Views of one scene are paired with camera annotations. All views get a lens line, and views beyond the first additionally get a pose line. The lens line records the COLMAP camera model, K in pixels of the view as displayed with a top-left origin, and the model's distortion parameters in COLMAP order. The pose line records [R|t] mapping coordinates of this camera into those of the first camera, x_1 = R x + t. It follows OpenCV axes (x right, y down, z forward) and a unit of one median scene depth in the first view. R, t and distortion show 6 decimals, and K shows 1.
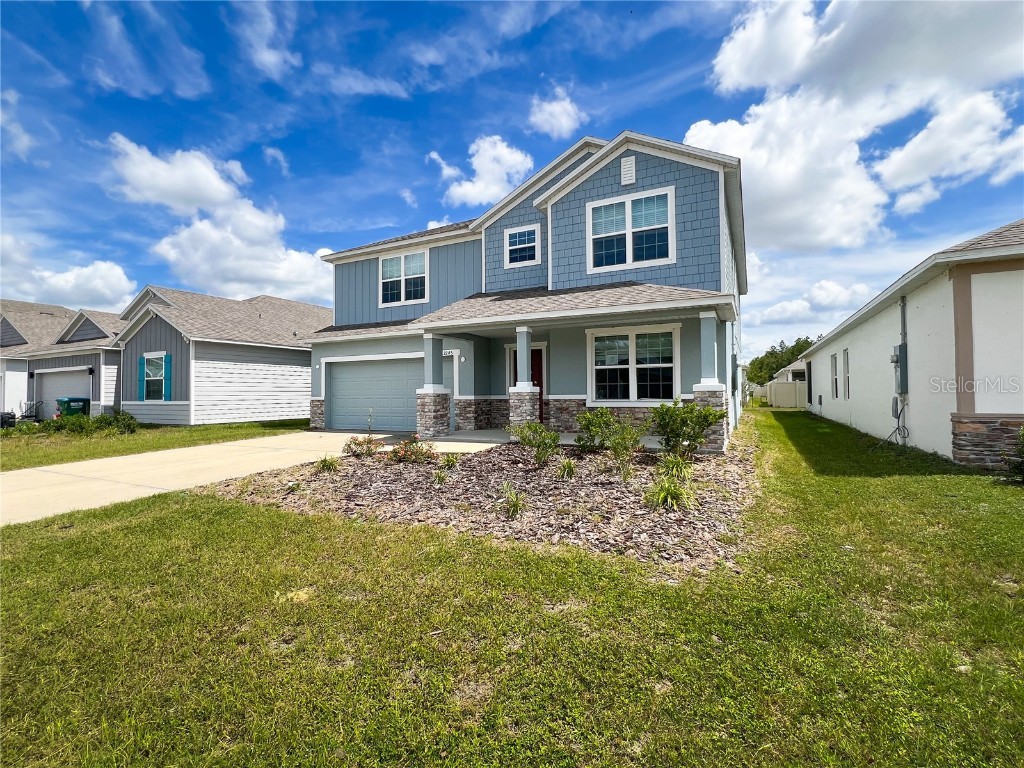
lens RADIAL K [[474.0, 0, 513.2], [0, 474.0, 382.2], [0, 0, 1]] dist [-0.004555, 0.000157]
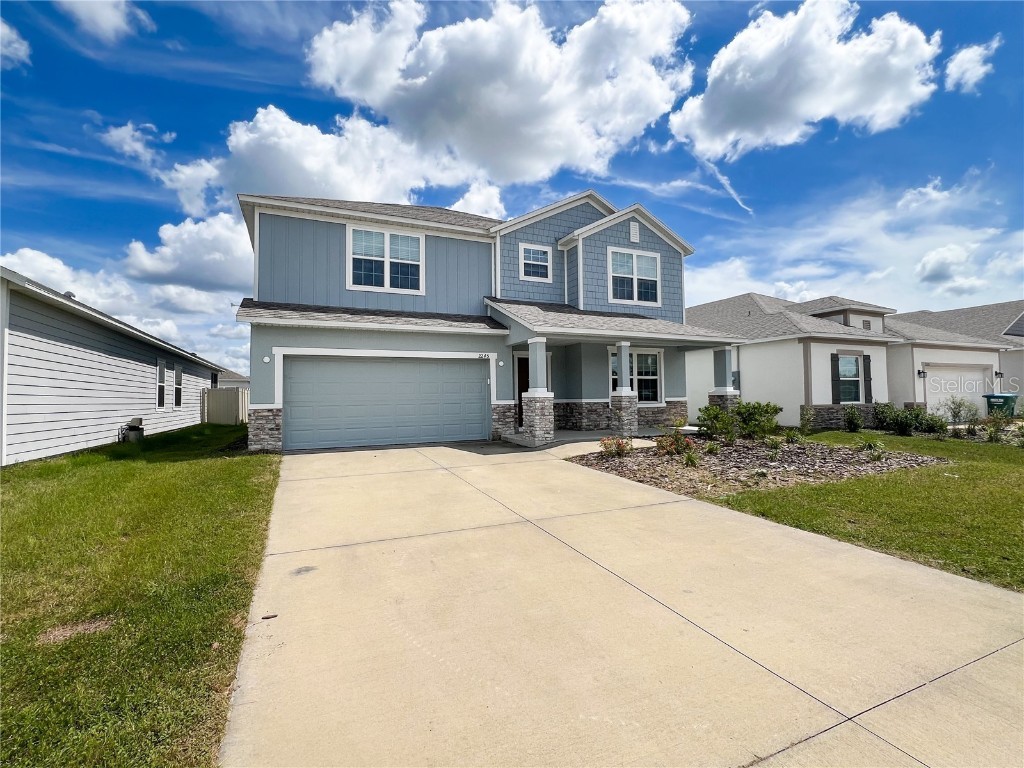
lens RADIAL K [[474.0, 0, 513.2], [0, 474.0, 382.2], [0, 0, 1]] dist [-0.004555, 0.000157]
pose [[0.625882, 0.027226, 0.779443, -0.975458], [-0.009595, 0.999584, -0.027210, 0.019579], [-0.779859, 0.009551, 0.625882, 0.412895]]
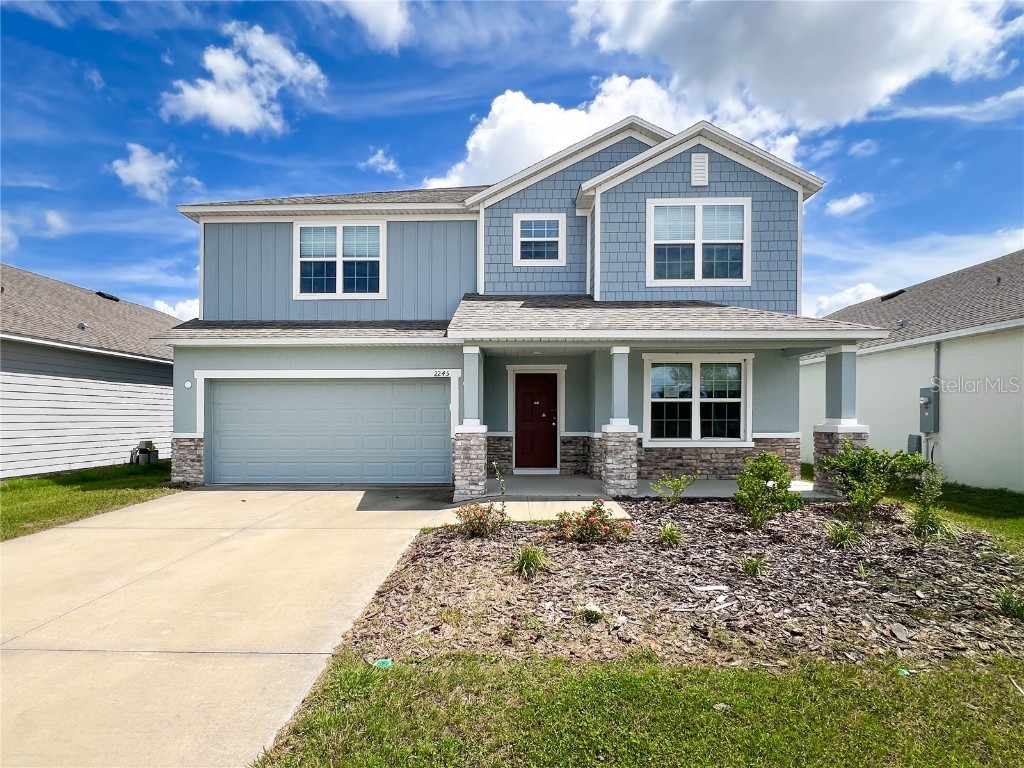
lens RADIAL K [[531.2, 0, 495.4], [0, 531.2, 422.1], [0, 0, 1]] dist [-0.002044, -0.000122]
pose [[0.902756, 0.004817, 0.430125, -0.475494], [-0.018190, 0.999470, 0.026986, -0.012636], [-0.429768, -0.032186, 0.902366, 0.273352]]
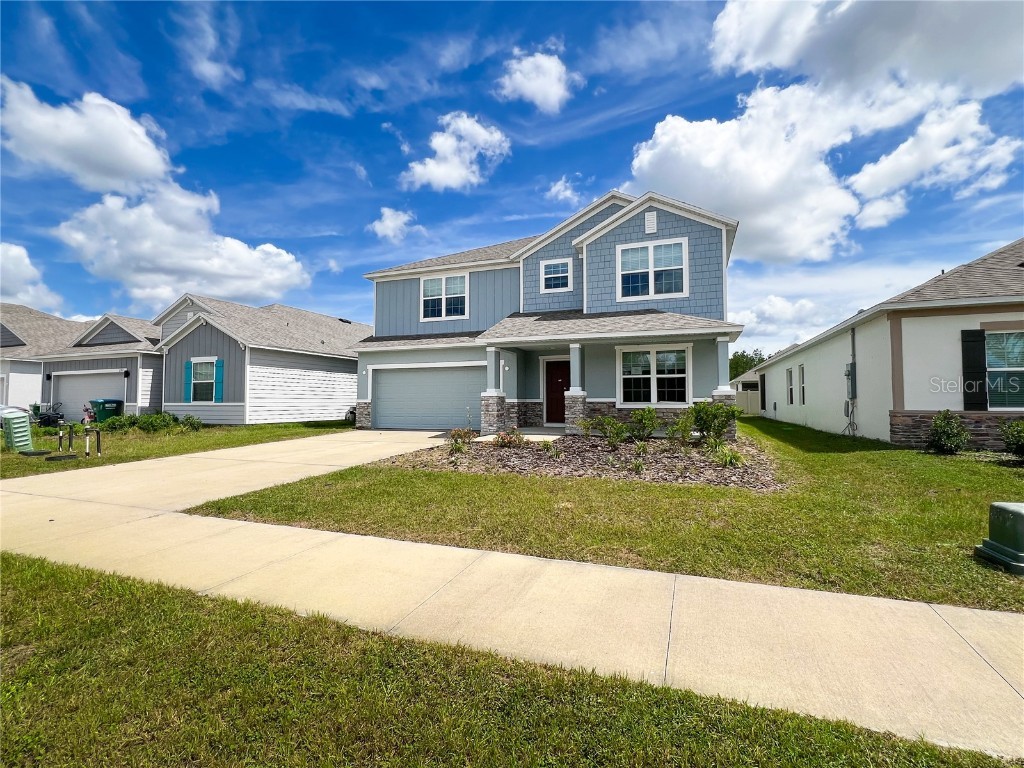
lens RADIAL K [[474.0, 0, 513.2], [0, 474.0, 382.2], [0, 0, 1]] dist [-0.004555, 0.000157]
pose [[0.994054, 0.011396, 0.108294, -0.249008], [-0.009502, 0.999793, -0.017988, 0.008986], [-0.108476, 0.016852, 0.993956, -0.211654]]
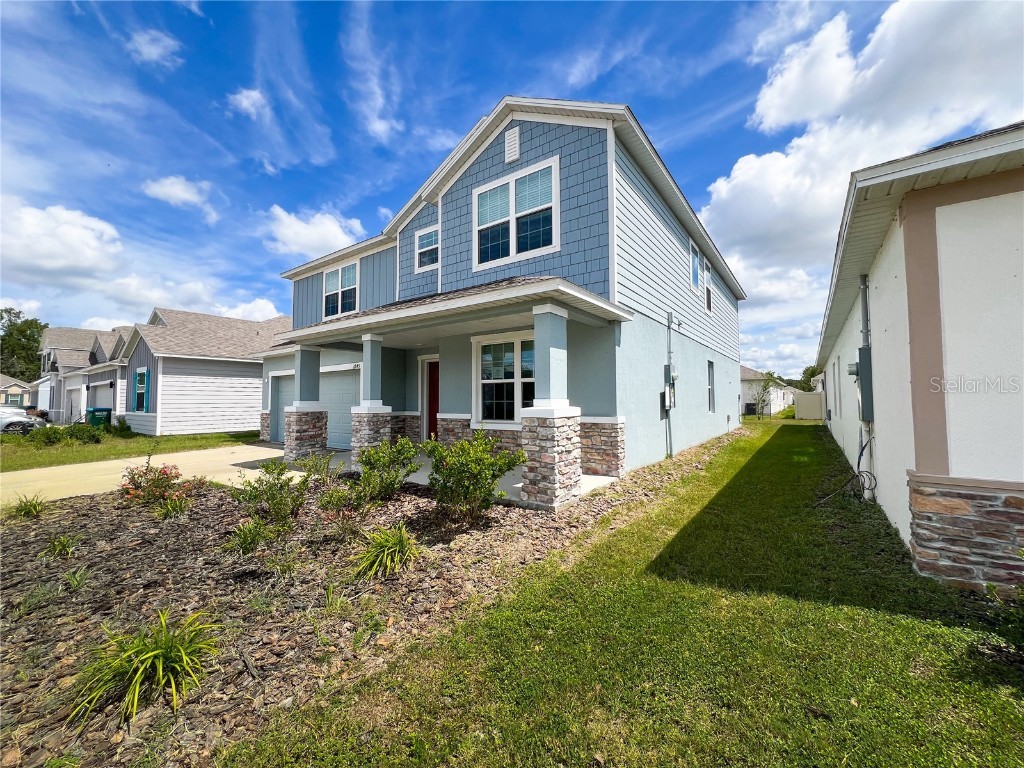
lens RADIAL K [[415.5, 0, 512.0], [0, 415.5, 384.0], [0, 0, 1]] dist [-0.002289, -0.000032]
pose [[0.986657, -0.002162, -0.162798, 0.346543], [-0.000292, 0.999887, -0.015053, -0.015997], [0.162812, 0.014900, 0.986545, 0.277147]]
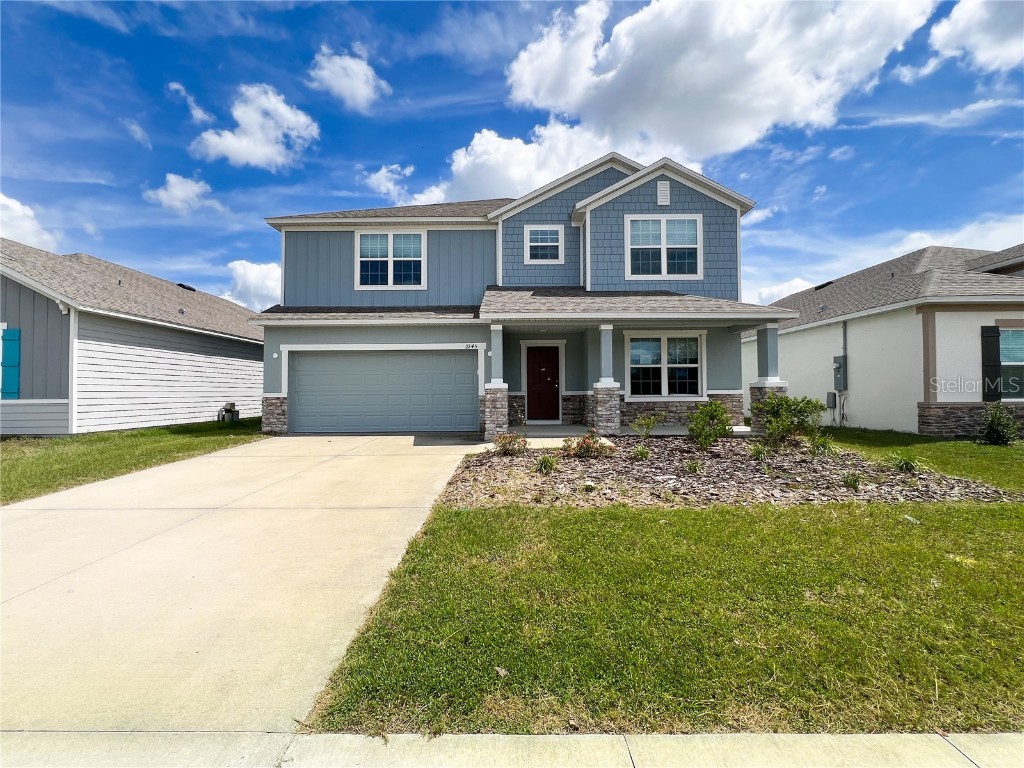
lens RADIAL K [[467.2, 0, 509.7], [0, 467.2, 380.9], [0, 0, 1]] dist [-0.007383, 0.000269]
pose [[0.893269, 0.013046, 0.449334, -0.561179], [-0.012168, 0.999914, -0.004843, 0.012644], [-0.449359, -0.001141, 0.893351, 0.160135]]
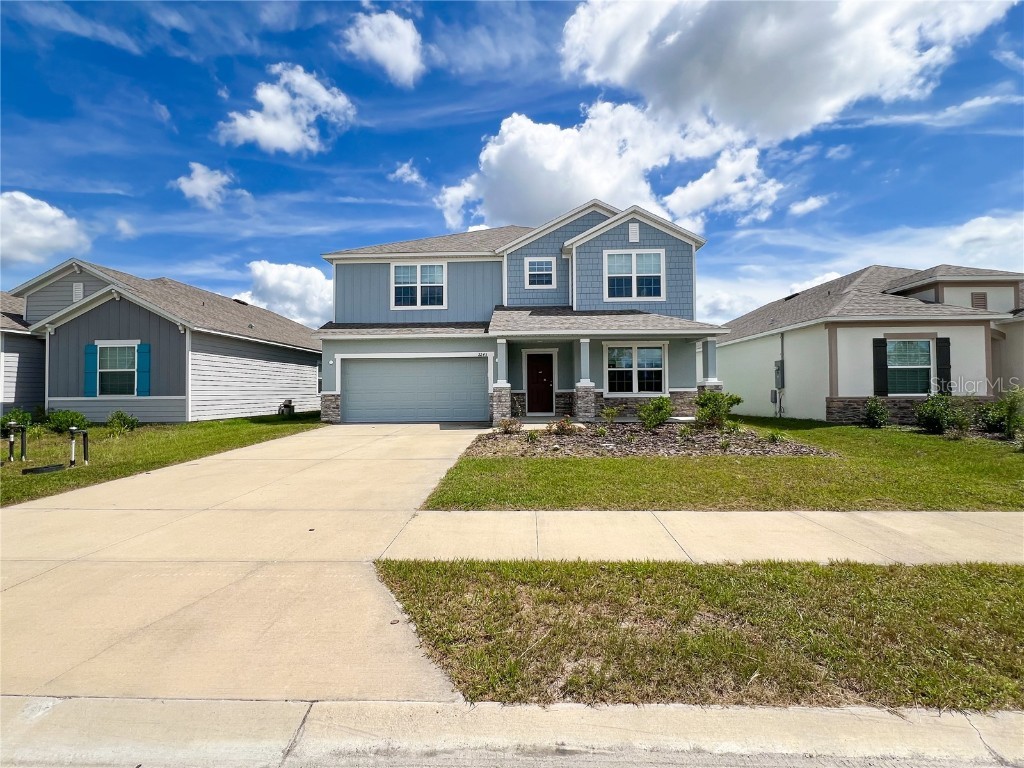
lens RADIAL K [[474.0, 0, 513.2], [0, 474.0, 382.2], [0, 0, 1]] dist [-0.004555, 0.000157]
pose [[0.905819, 0.009785, 0.423551, -0.666597], [-0.009491, 0.999951, -0.002804, 0.013319], [-0.423558, -0.001480, 0.905868, -0.141163]]
